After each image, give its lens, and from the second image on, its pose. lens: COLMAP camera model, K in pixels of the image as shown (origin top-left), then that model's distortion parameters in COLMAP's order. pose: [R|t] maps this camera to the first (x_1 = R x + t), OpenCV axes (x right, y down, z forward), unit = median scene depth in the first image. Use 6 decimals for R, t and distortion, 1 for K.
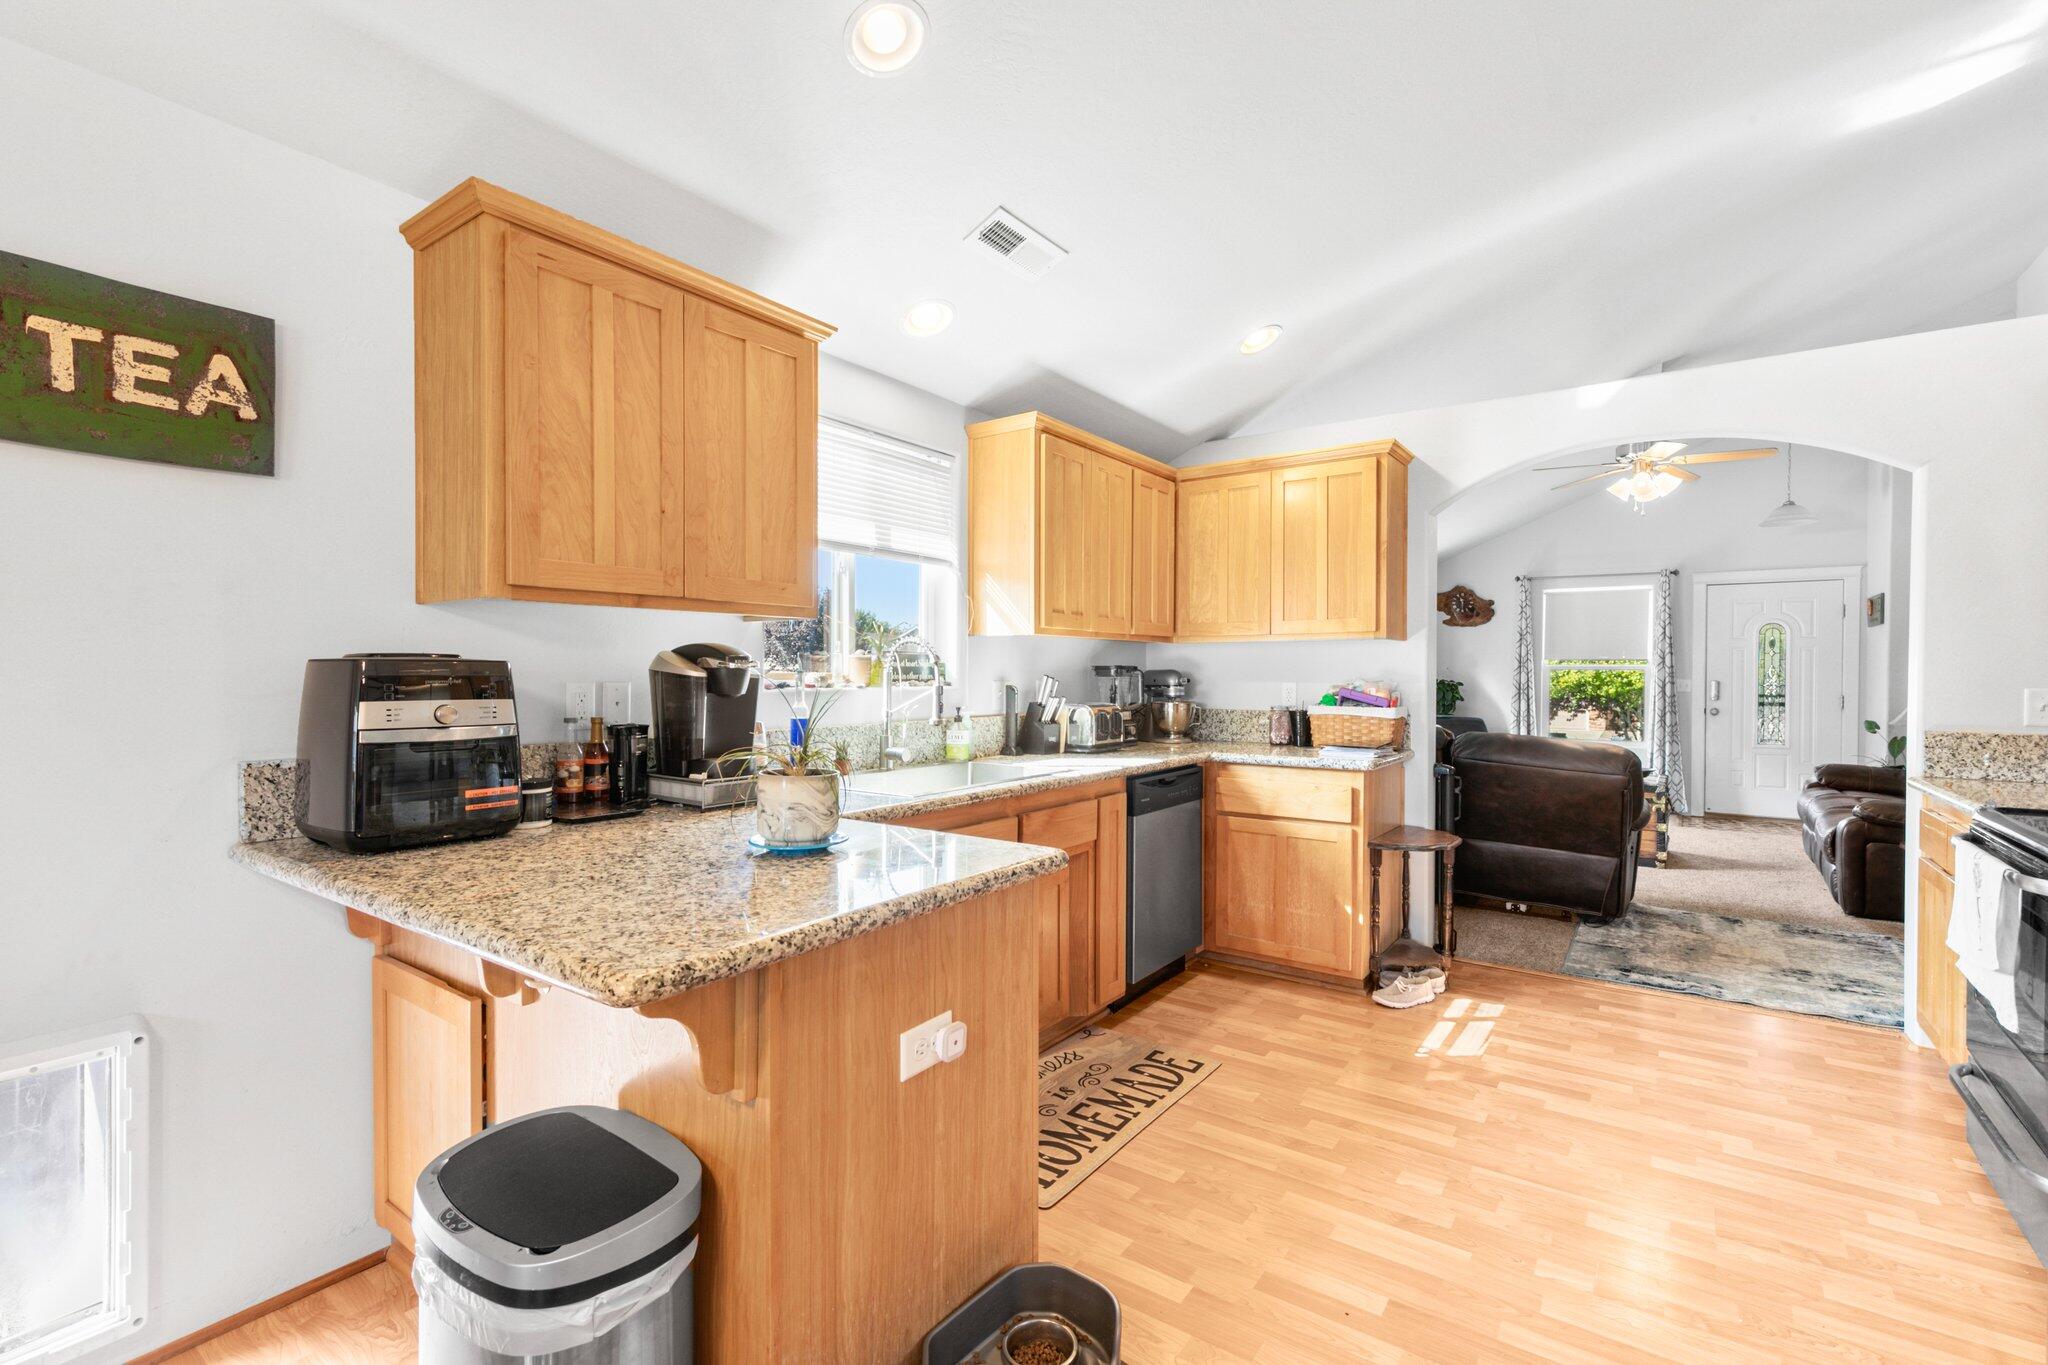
lens RADIAL K [[911.3, 0, 1041.2], [0, 911.3, 682.9], [0, 0, 1]] dist [0.003702, 0.000640]
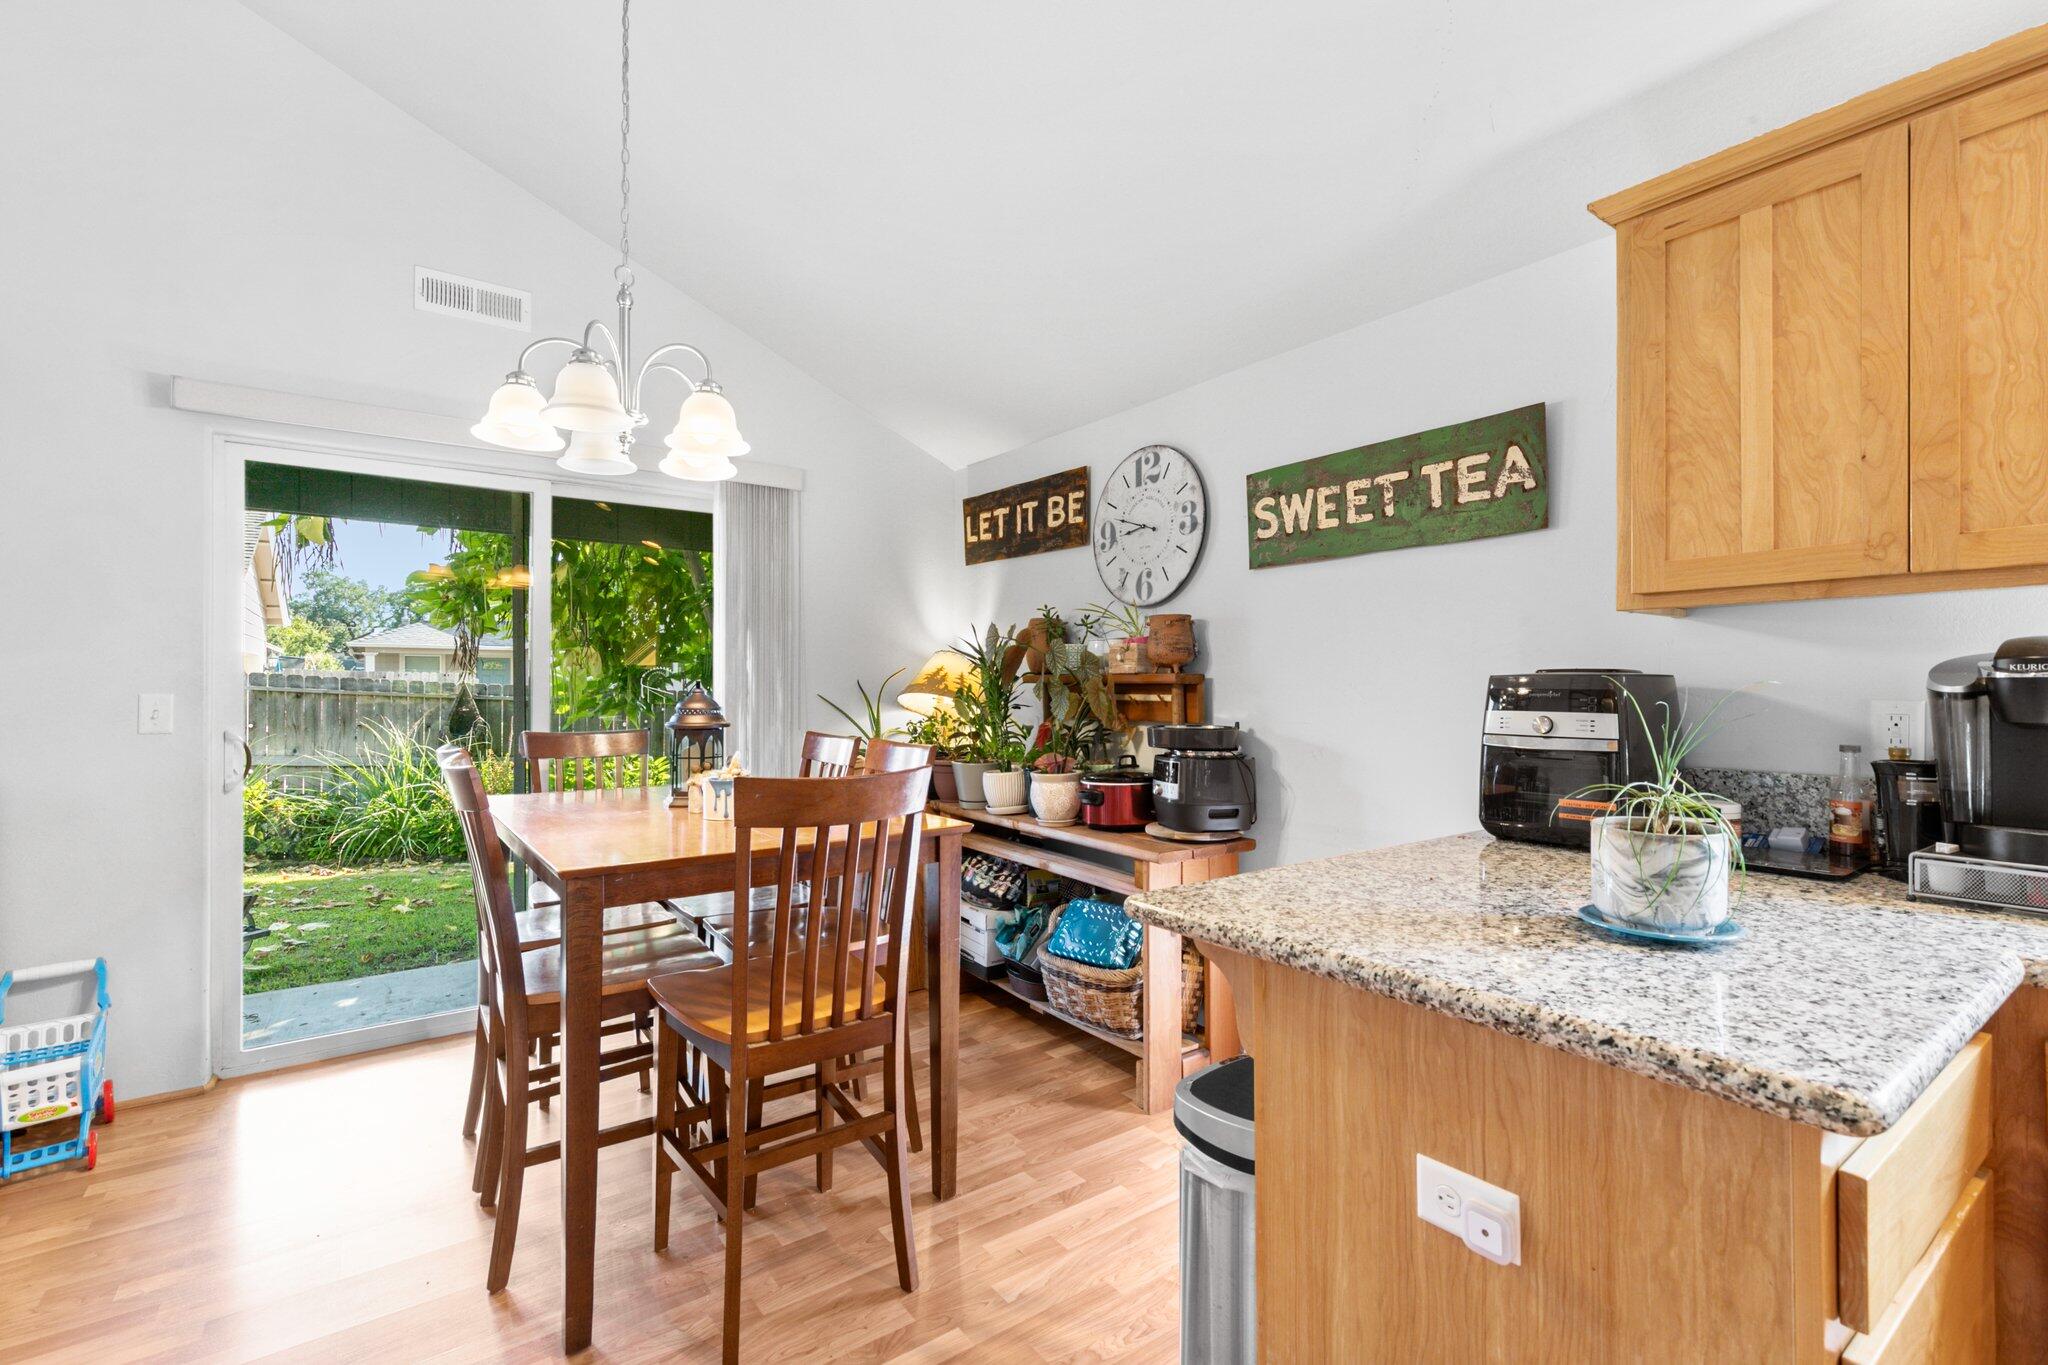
lens RADIAL K [[911.3, 0, 1041.2], [0, 911.3, 682.9], [0, 0, 1]] dist [0.003702, 0.000640]
pose [[-0.317750, -0.007838, -0.948142, 0.561111], [-0.013065, 0.999907, -0.003888, -0.003764], [0.948085, 0.011152, -0.317823, 0.773765]]
